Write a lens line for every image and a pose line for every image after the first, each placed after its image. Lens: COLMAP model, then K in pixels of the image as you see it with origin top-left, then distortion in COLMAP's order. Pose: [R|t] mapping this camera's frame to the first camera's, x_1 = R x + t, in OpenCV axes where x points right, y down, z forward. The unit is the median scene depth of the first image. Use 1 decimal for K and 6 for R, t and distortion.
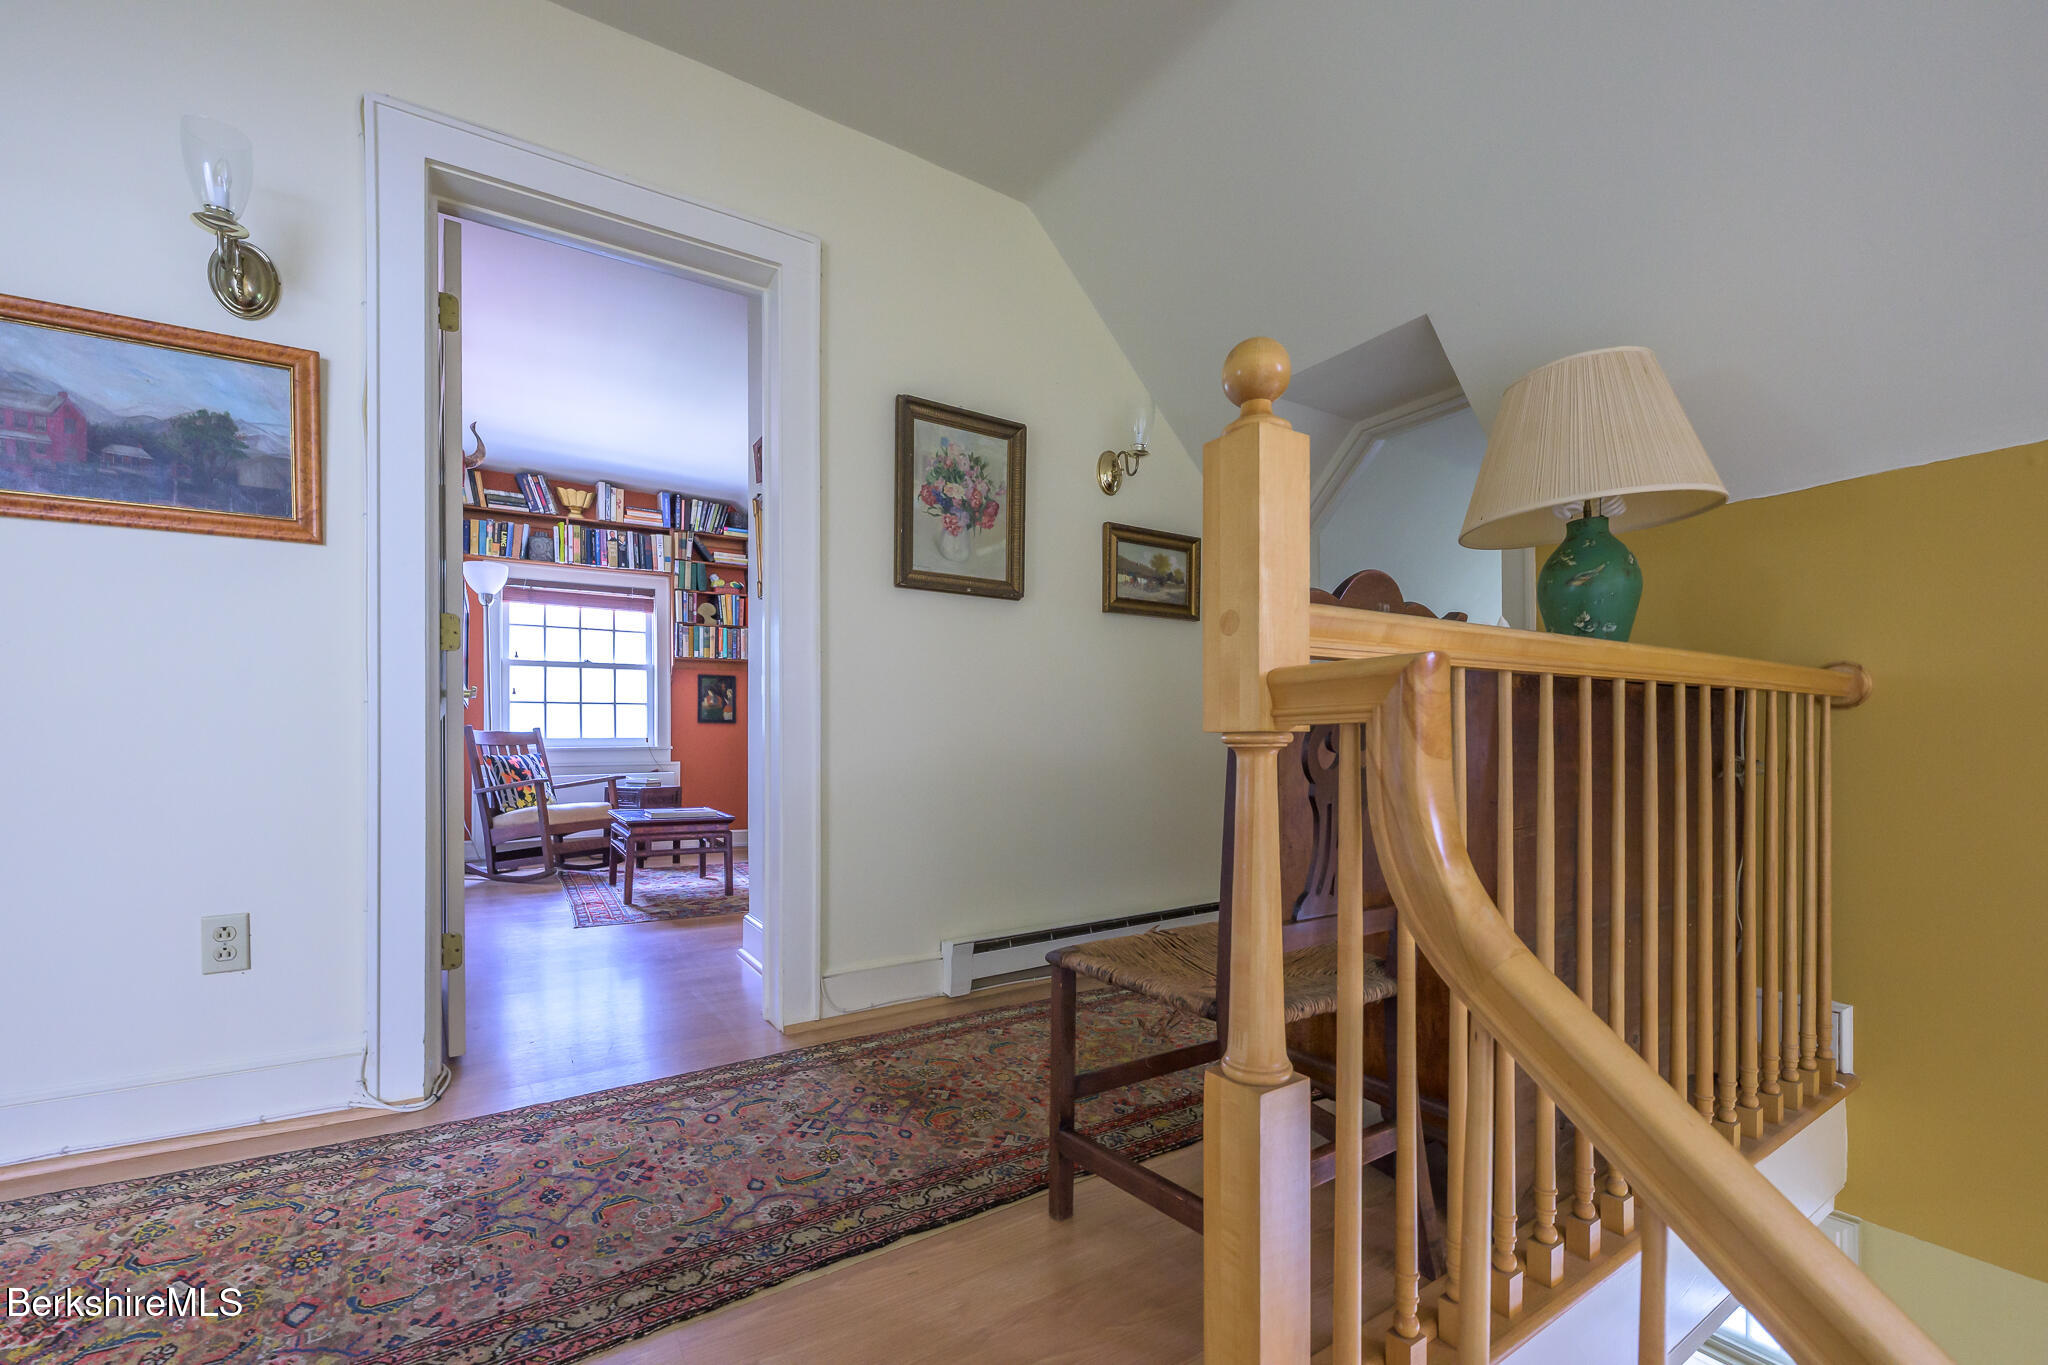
lens RADIAL K [[794.7, 0, 851.2], [0, 794.7, 751.8], [0, 0, 1]] dist [-0.003146, 0.000707]
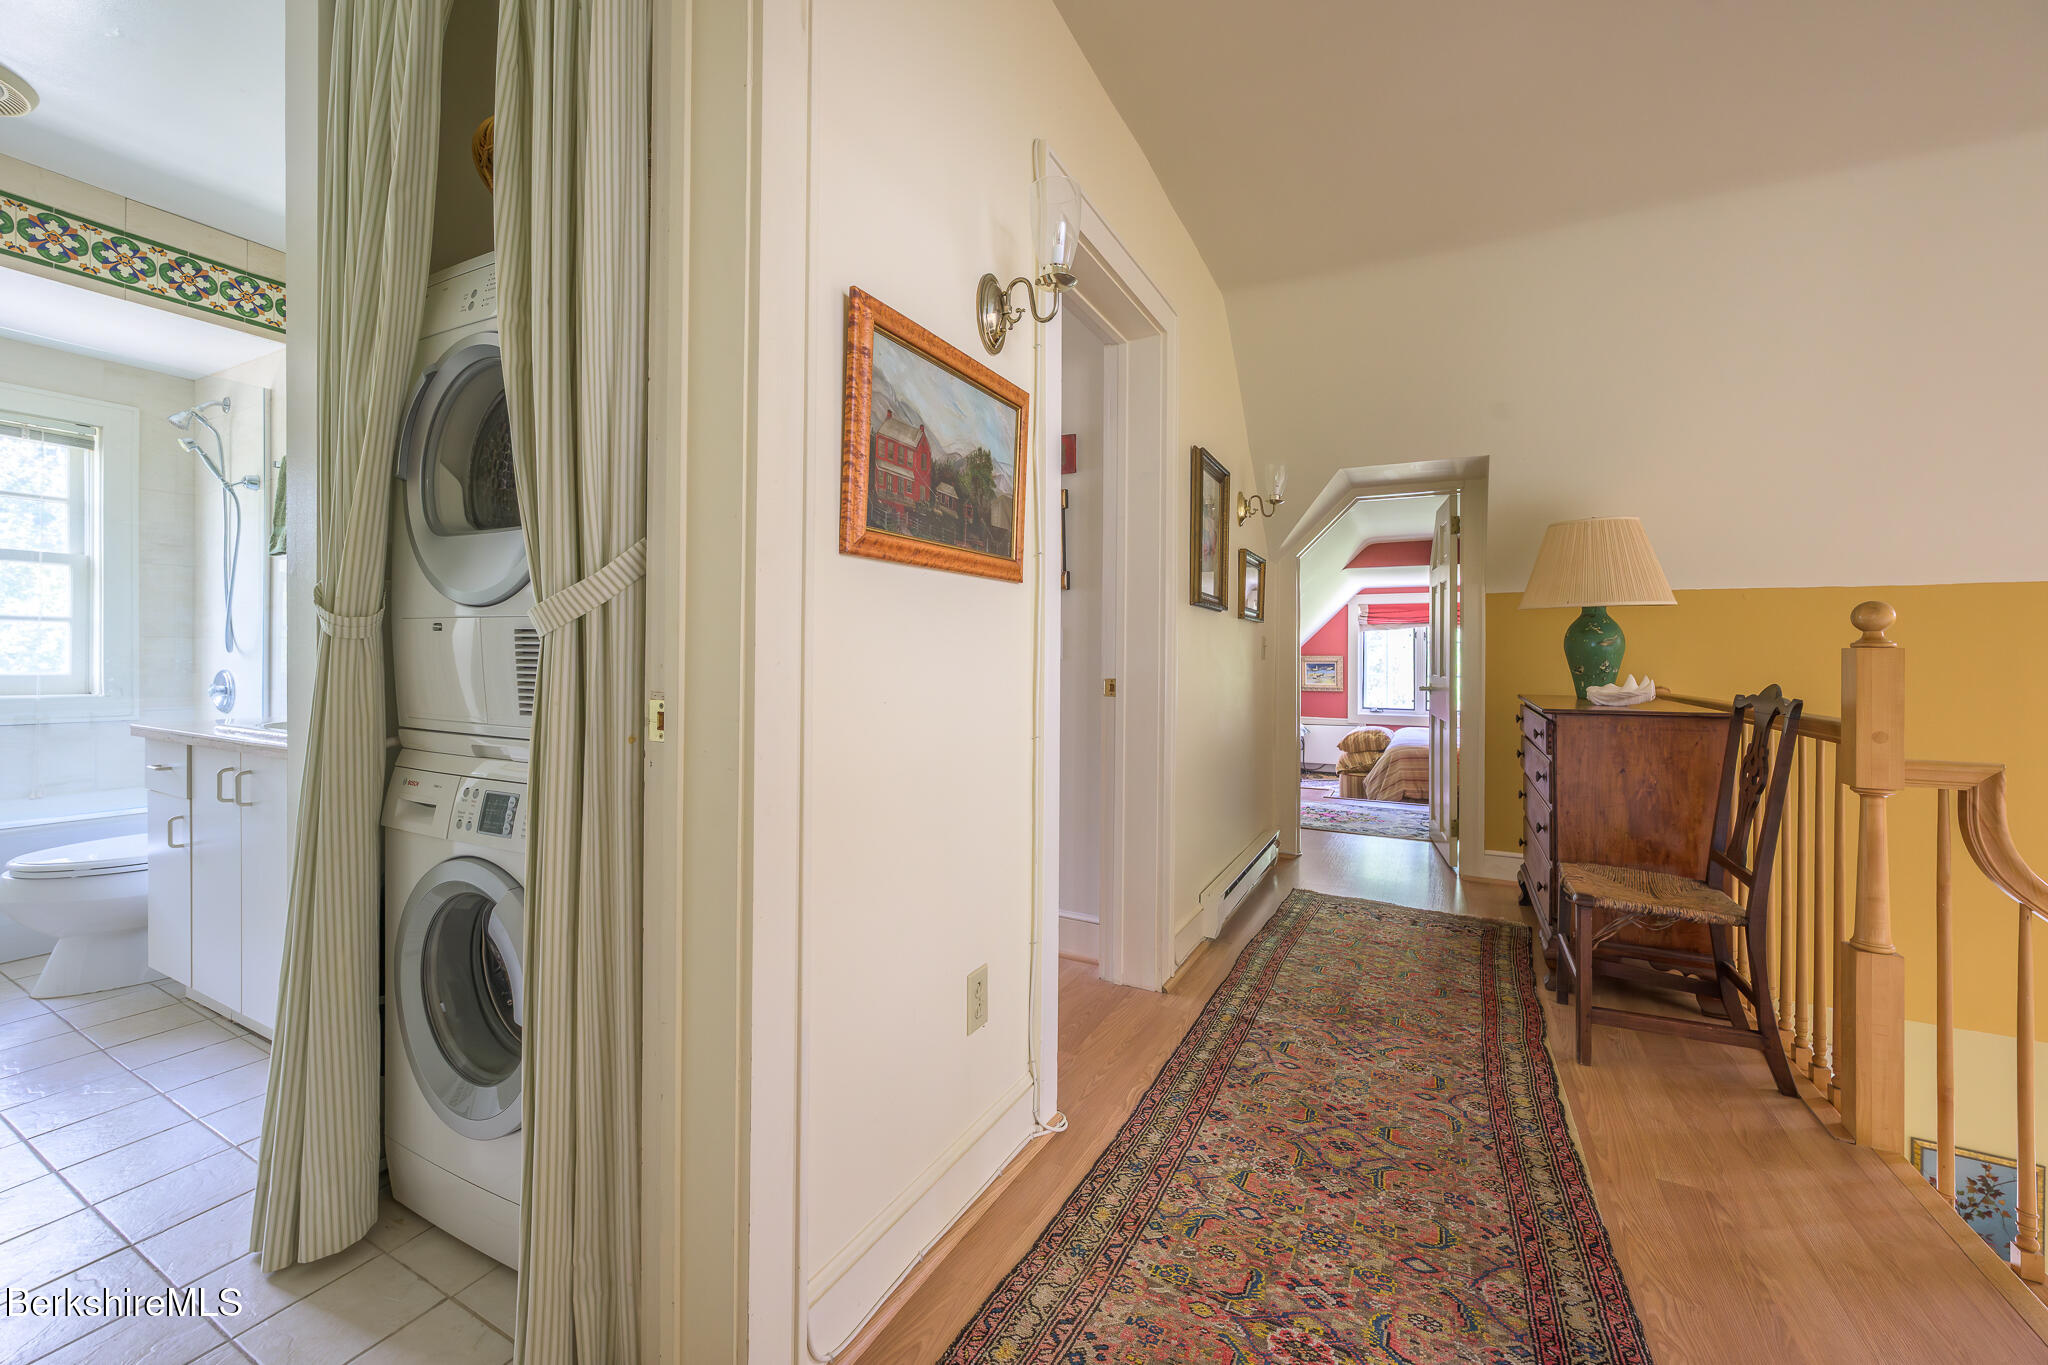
lens RADIAL K [[794.7, 0, 1011.3], [0, 794.7, 680.1], [0, 0, 1]] dist [-0.003146, 0.000707]
pose [[0.868837, 0.006445, 0.495057, -1.309096], [-0.008237, 0.999965, 0.001438, -0.158038], [-0.495030, -0.005327, 0.868859, 0.150785]]
